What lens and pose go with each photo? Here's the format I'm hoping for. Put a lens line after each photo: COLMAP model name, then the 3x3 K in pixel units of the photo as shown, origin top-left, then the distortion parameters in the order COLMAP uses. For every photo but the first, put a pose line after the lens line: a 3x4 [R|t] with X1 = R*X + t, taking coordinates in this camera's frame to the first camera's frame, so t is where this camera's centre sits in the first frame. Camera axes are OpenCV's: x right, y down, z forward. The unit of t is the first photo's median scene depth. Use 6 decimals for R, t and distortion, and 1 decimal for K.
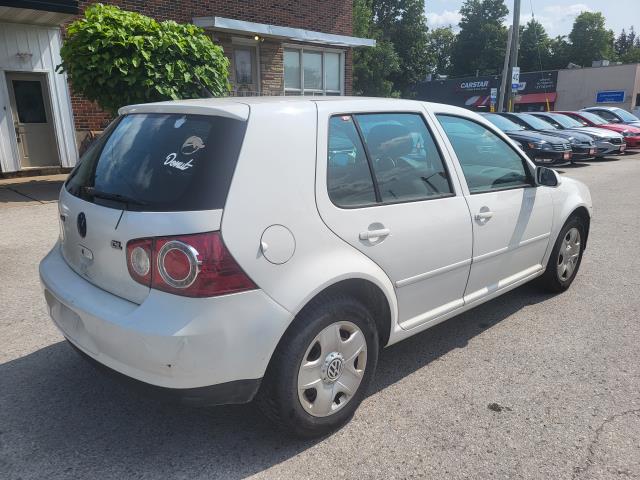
lens RADIAL K [[490.5, 0, 322.4], [0, 490.5, 247.6], [0, 0, 1]] dist [0.084120, -0.083319]
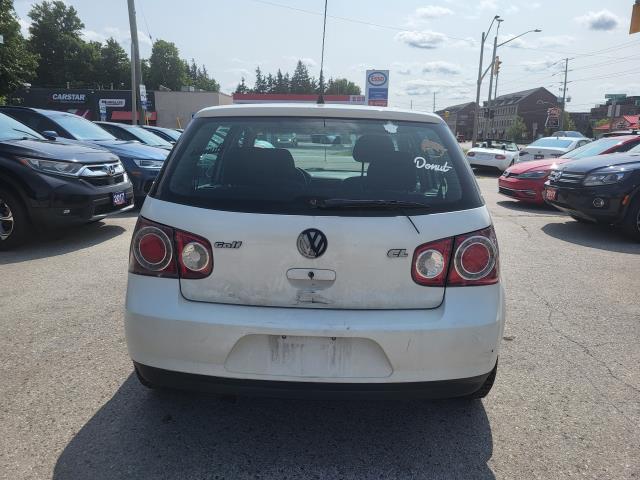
lens RADIAL K [[492.8, 0, 320.0], [0, 492.8, 240.0], [0, 0, 1]] dist [0.046225, -0.003244]
pose [[0.701834, -0.125216, 0.701249, -0.643790], [0.157161, 0.987390, 0.019018, -0.039411], [-0.694787, 0.096862, 0.712663, 0.232091]]
